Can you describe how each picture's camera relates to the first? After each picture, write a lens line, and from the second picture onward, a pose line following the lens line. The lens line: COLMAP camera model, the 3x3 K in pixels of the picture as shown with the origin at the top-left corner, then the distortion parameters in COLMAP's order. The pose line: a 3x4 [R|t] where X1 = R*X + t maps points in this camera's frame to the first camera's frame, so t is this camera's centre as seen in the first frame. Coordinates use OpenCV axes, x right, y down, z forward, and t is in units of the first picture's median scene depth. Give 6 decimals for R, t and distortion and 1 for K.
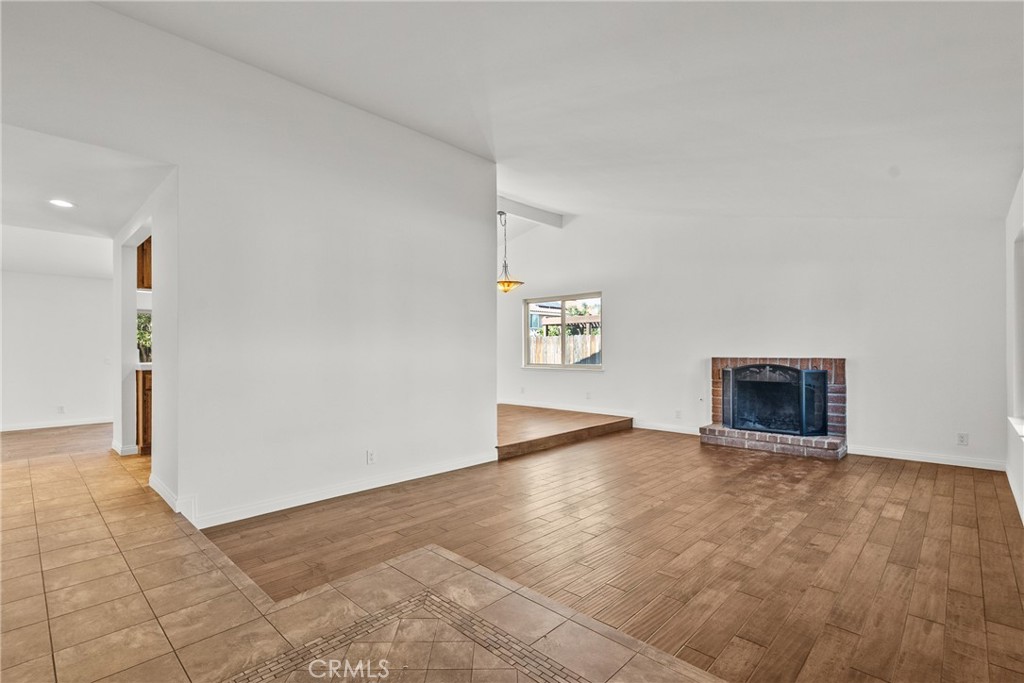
lens RADIAL K [[475.6, 0, 507.7], [0, 475.6, 351.9], [0, 0, 1]] dist [-0.002441, 0.000096]
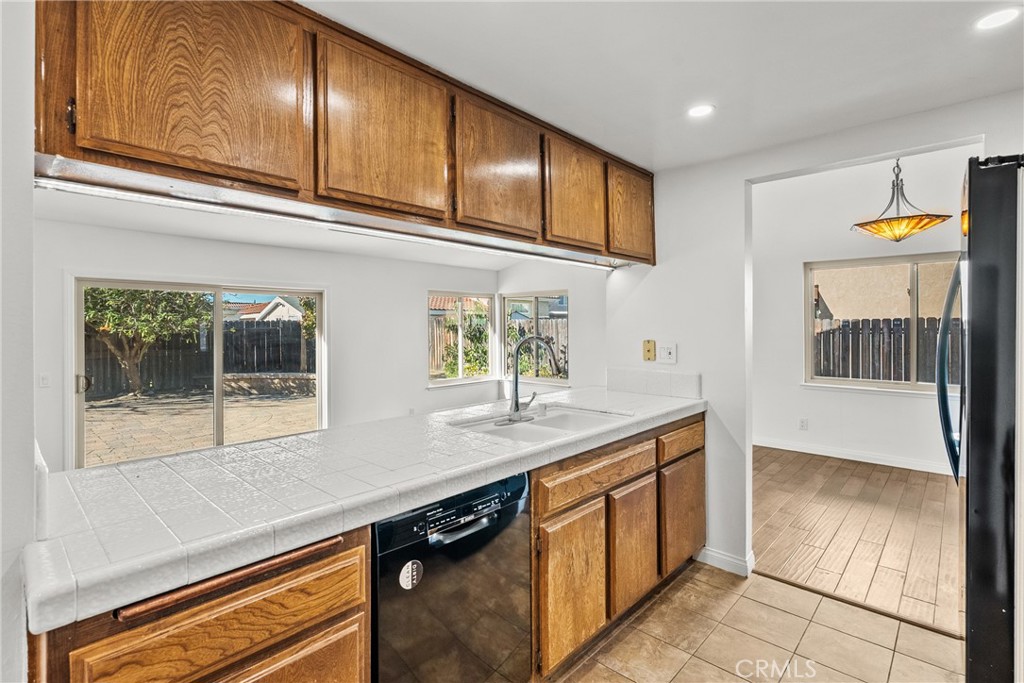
lens RADIAL K [[484.6, 0, 511.6], [0, 484.6, 323.8], [0, 0, 1]] dist [-0.001782, 0.000004]
pose [[0.999768, 0.004492, 0.021049, -0.526191], [-0.004344, 0.999966, -0.007078, -0.052847], [-0.021080, 0.006985, 0.999753, 0.715395]]
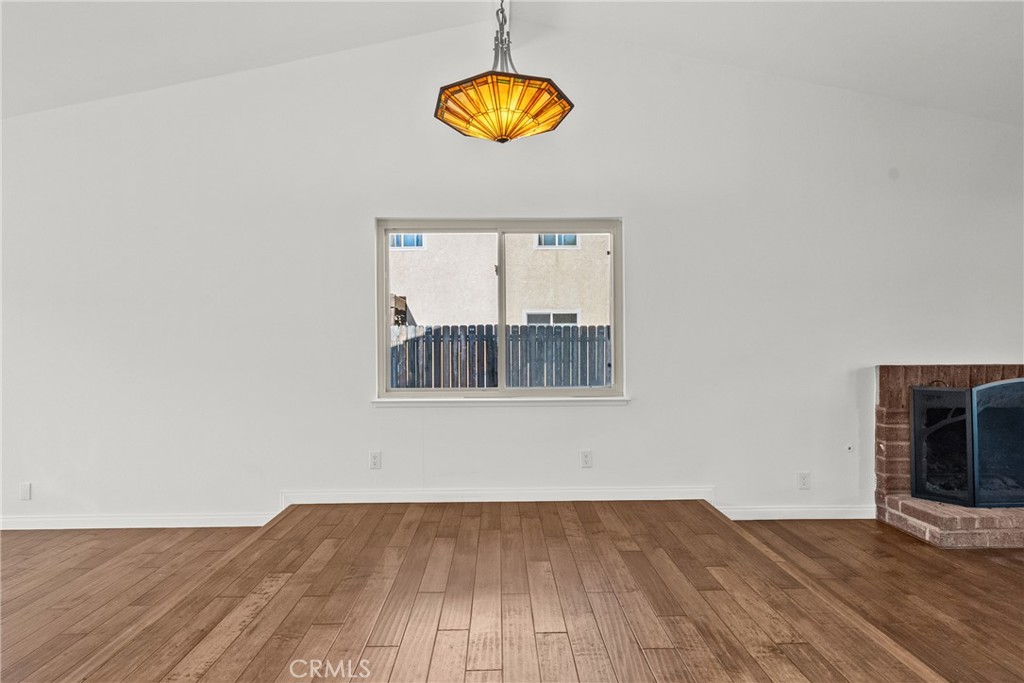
lens RADIAL K [[471.6, 0, 507.9], [0, 471.6, 343.4], [0, 0, 1]] dist [-0.001484, 0.001121]
pose [[0.703554, 0.003675, 0.710633, -0.256113], [0.006424, 0.999913, -0.011531, -0.010832], [-0.710613, 0.012677, 0.703469, 1.088114]]
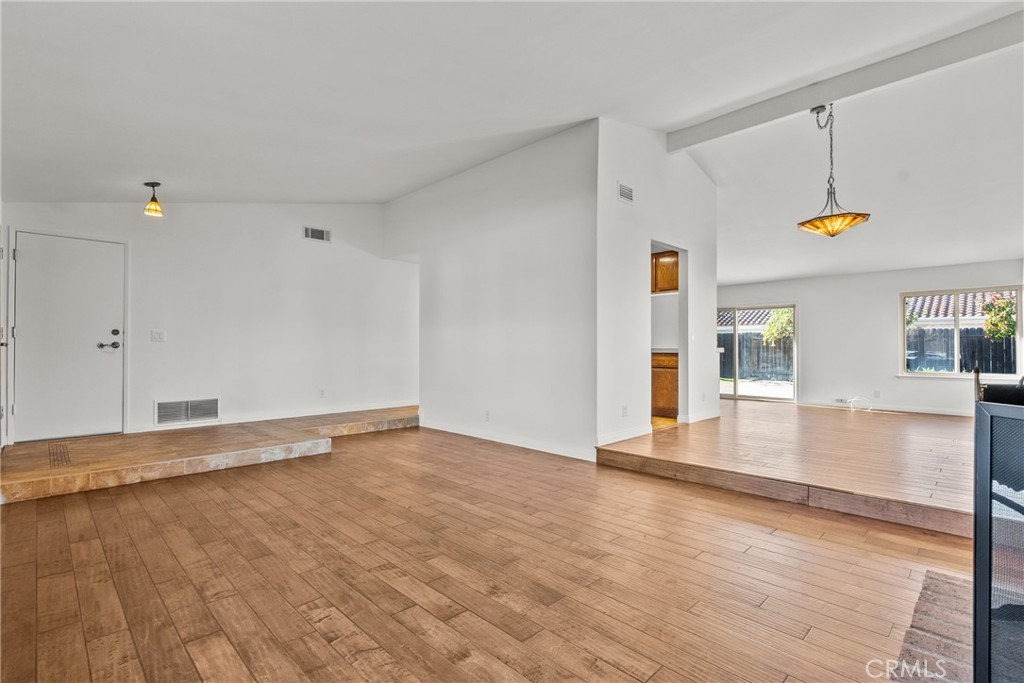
lens RADIAL K [[478.0, 0, 508.6], [0, 478.0, 344.5], [0, 0, 1]] dist [-0.000819, -0.000032]
pose [[-0.028029, -0.005291, -0.999593, 0.811819], [-0.001440, 0.999985, -0.005253, 0.017528], [0.999606, 0.001292, -0.028036, 0.826893]]
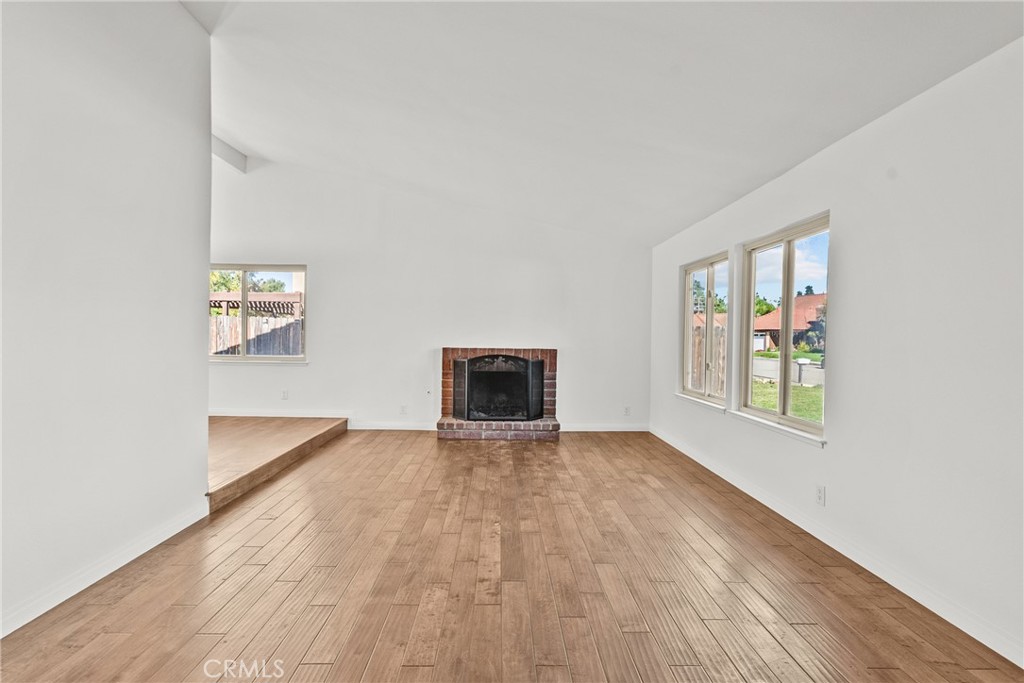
lens RADIAL K [[471.6, 0, 507.9], [0, 471.6, 343.4], [0, 0, 1]] dist [-0.001484, 0.001121]
pose [[0.707351, 0.003634, 0.706853, -0.173627], [-0.013552, 0.999873, 0.008421, -0.007886], [-0.706733, -0.015536, 0.707310, 0.274842]]
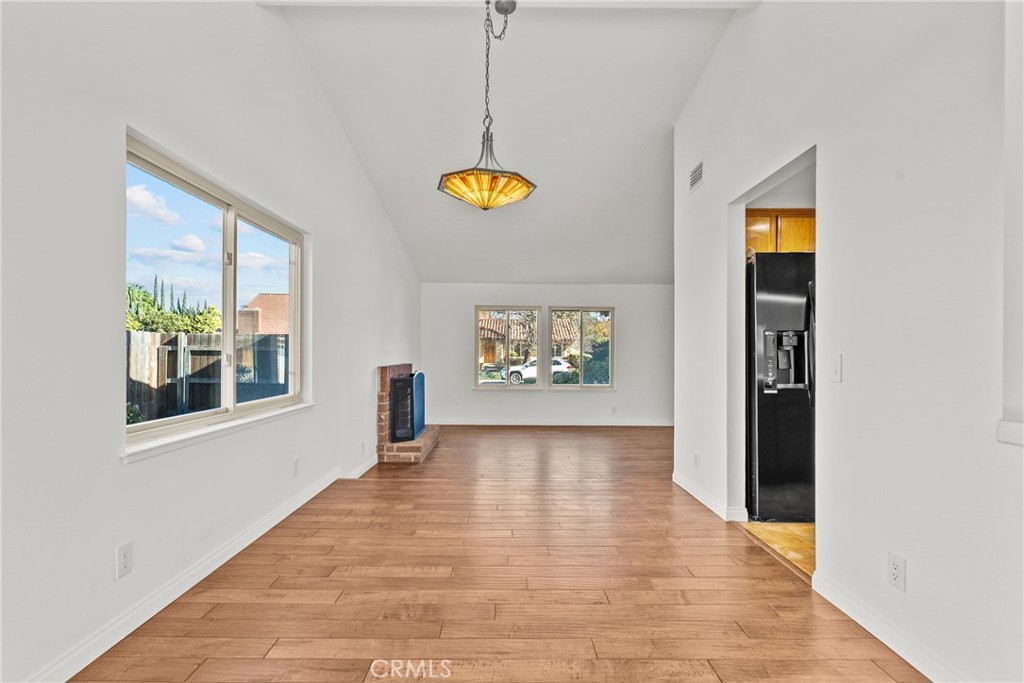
lens RADIAL K [[475.6, 0, 507.7], [0, 475.6, 351.9], [0, 0, 1]] dist [-0.002441, 0.000096]
pose [[-0.701151, -0.000643, 0.713012, -0.379899], [-0.000051, 1.000000, 0.000852, -0.018808], [-0.713012, 0.000561, -0.701151, 1.677325]]
